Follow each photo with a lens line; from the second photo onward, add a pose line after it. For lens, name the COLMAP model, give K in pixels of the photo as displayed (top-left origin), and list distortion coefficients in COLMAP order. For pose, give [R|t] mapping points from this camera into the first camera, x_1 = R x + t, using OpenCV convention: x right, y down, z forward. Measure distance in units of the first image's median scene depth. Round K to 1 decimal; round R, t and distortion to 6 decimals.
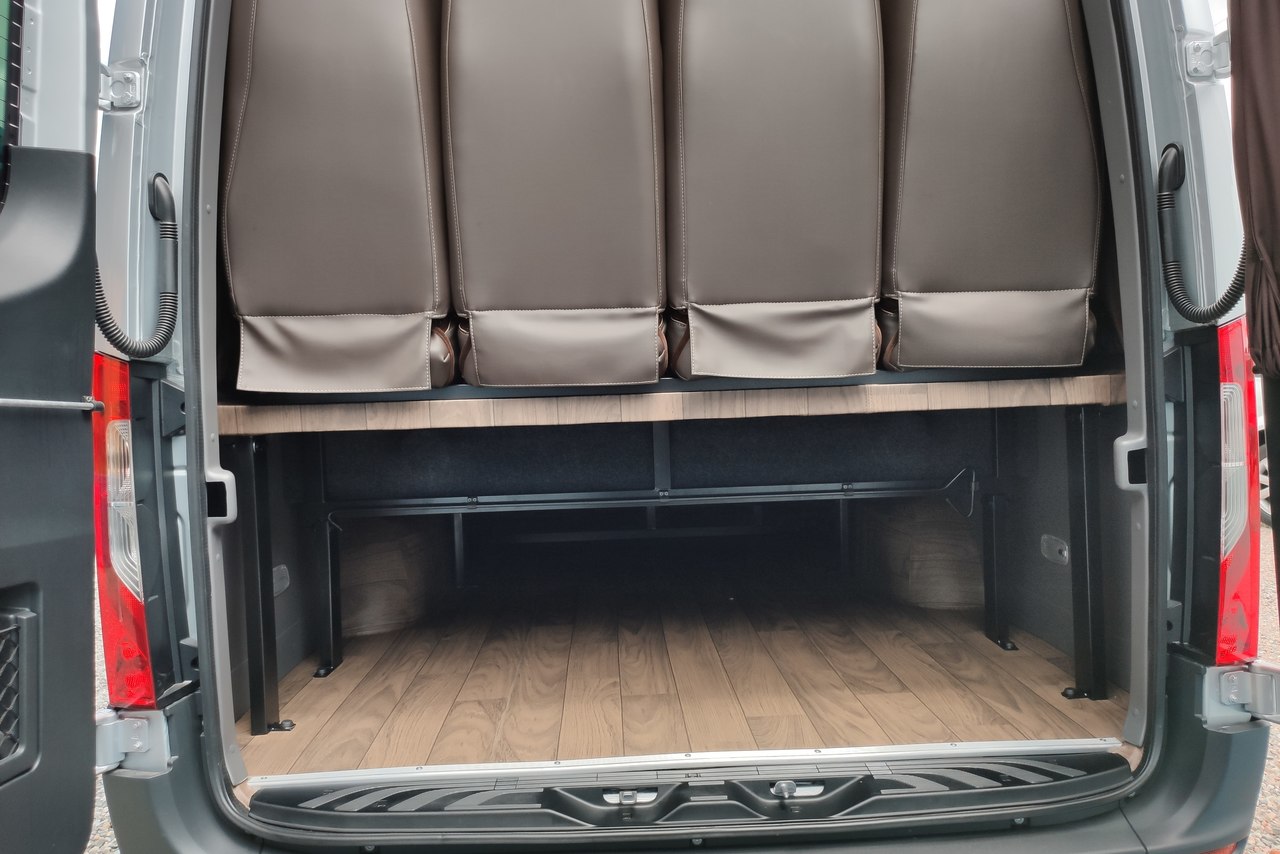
lens RADIAL K [[956.9, 0, 631.5], [0, 956.9, 437.0], [0, 0, 1]] dist [0.066538, -0.094085]
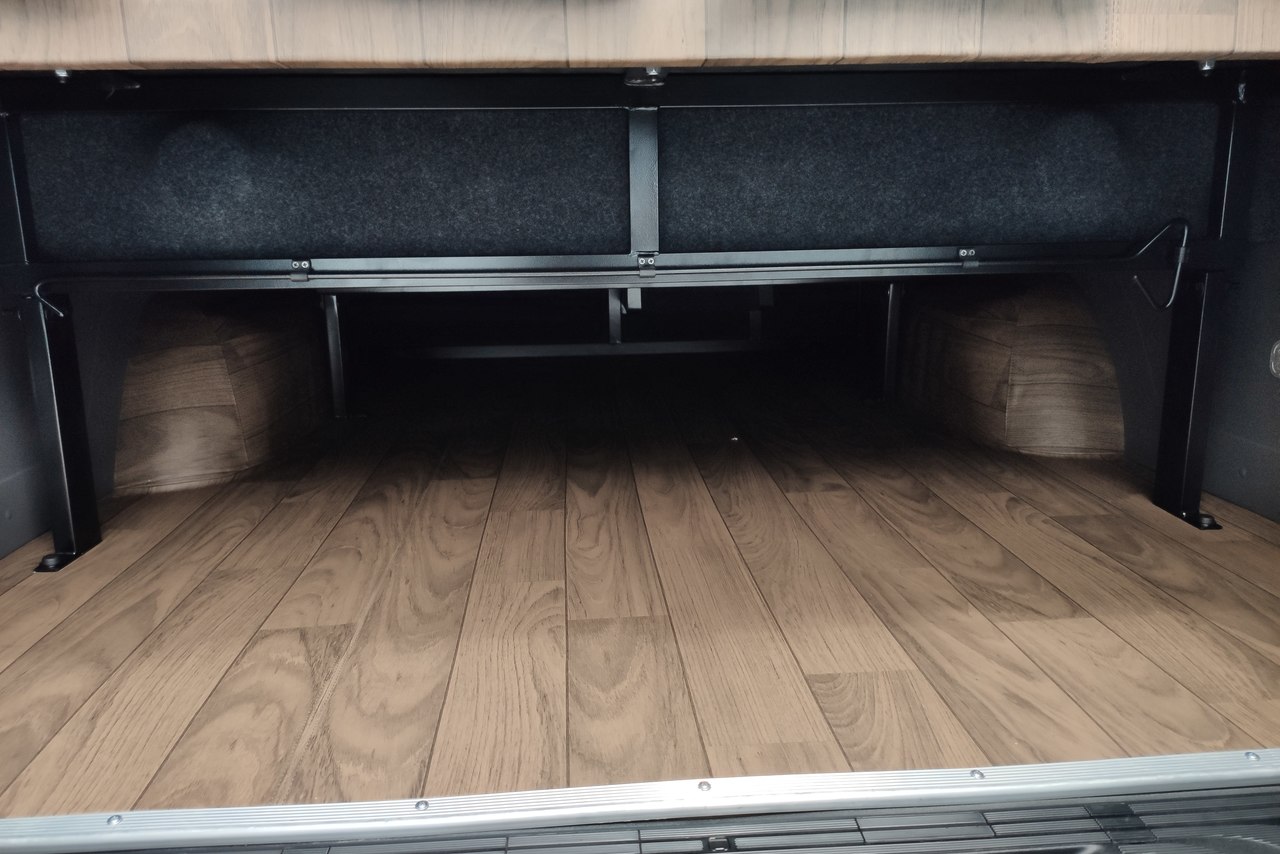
lens RADIAL K [[956.9, 0, 631.5], [0, 956.9, 437.0], [0, 0, 1]] dist [0.066538, -0.094085]
pose [[0.998944, 0.008052, 0.045236, 0.000553], [-0.016010, 0.983822, 0.178432, 0.073566], [-0.043068, -0.178967, 0.982912, 0.520045]]
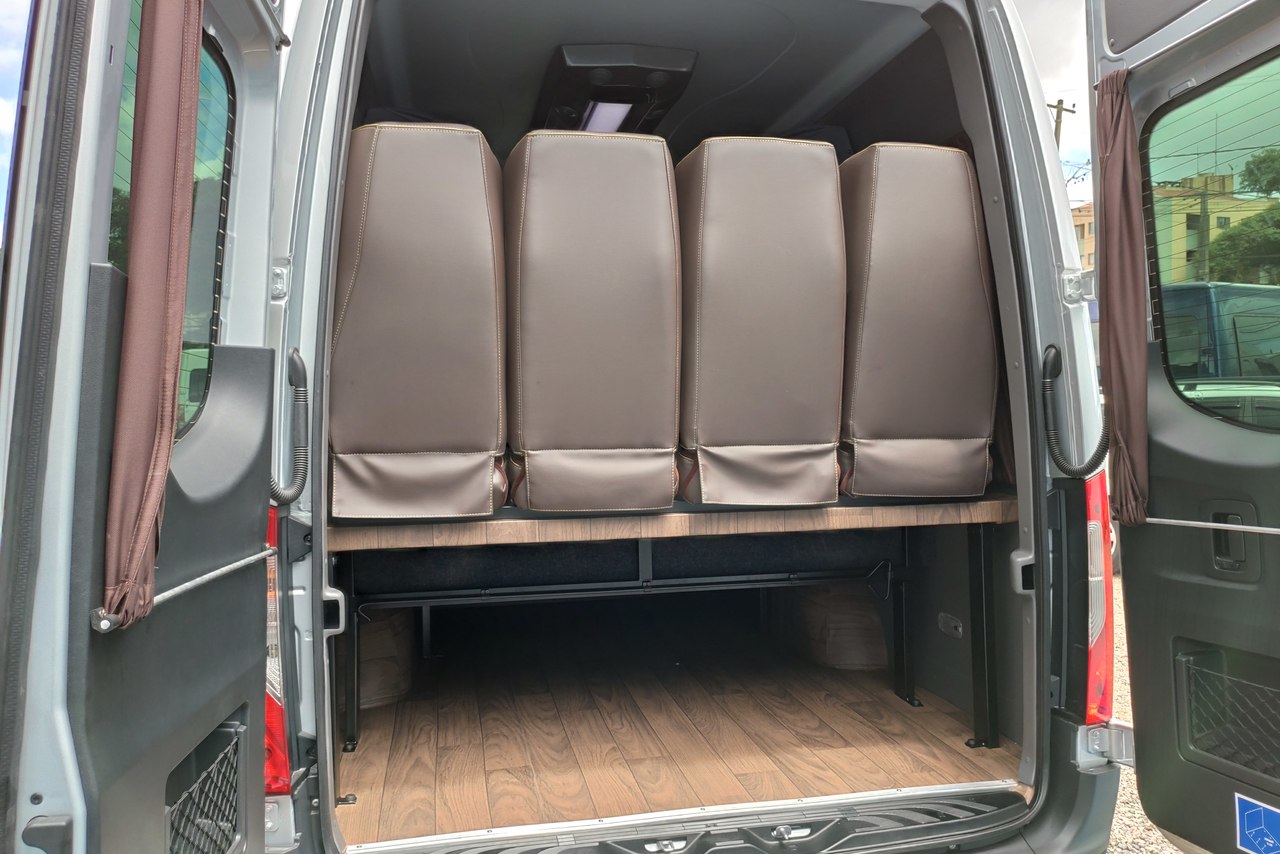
lens RADIAL K [[956.9, 0, 631.5], [0, 956.9, 437.0], [0, 0, 1]] dist [0.066538, -0.094085]
pose [[0.985943, 0.013097, 0.166570, -0.227999], [-0.007935, 0.999469, -0.031617, -0.105725], [-0.166896, 0.029851, 0.985523, -0.223087]]
